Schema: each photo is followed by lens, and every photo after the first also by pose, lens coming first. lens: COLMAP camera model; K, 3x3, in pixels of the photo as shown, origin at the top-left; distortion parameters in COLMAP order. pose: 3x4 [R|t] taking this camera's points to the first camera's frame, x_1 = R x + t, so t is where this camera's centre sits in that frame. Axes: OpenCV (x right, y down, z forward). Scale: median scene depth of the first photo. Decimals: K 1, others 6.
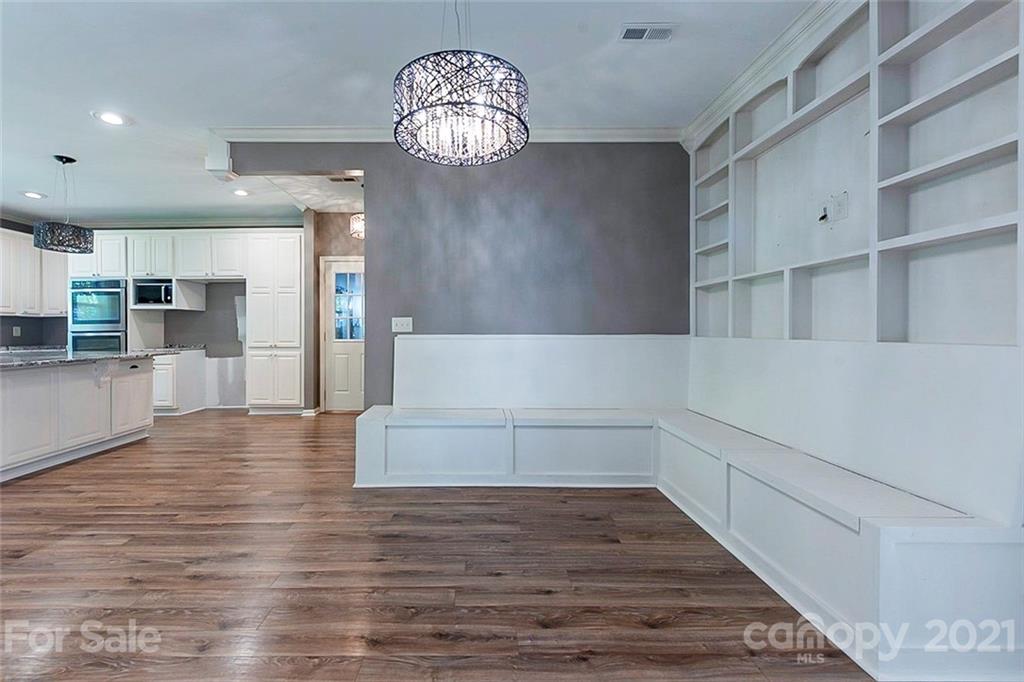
lens RADIAL K [[412.9, 0, 508.6], [0, 412.9, 332.5], [0, 0, 1]] dist [0.002015, -0.000034]
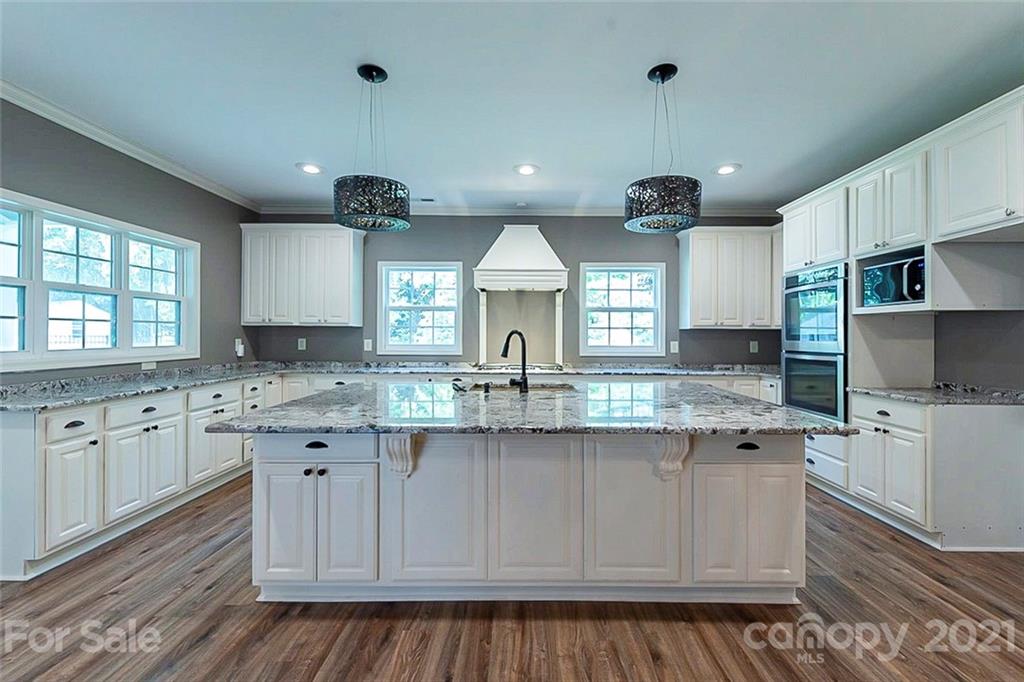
lens RADIAL K [[412.9, 0, 515.6], [0, 412.9, 331.4], [0, 0, 1]] dist [0.002015, -0.000034]
pose [[-0.066797, -0.001327, -0.997766, -0.325687], [-0.005338, 0.999985, -0.000973, -0.031017], [0.997752, 0.005261, -0.066803, 0.580200]]
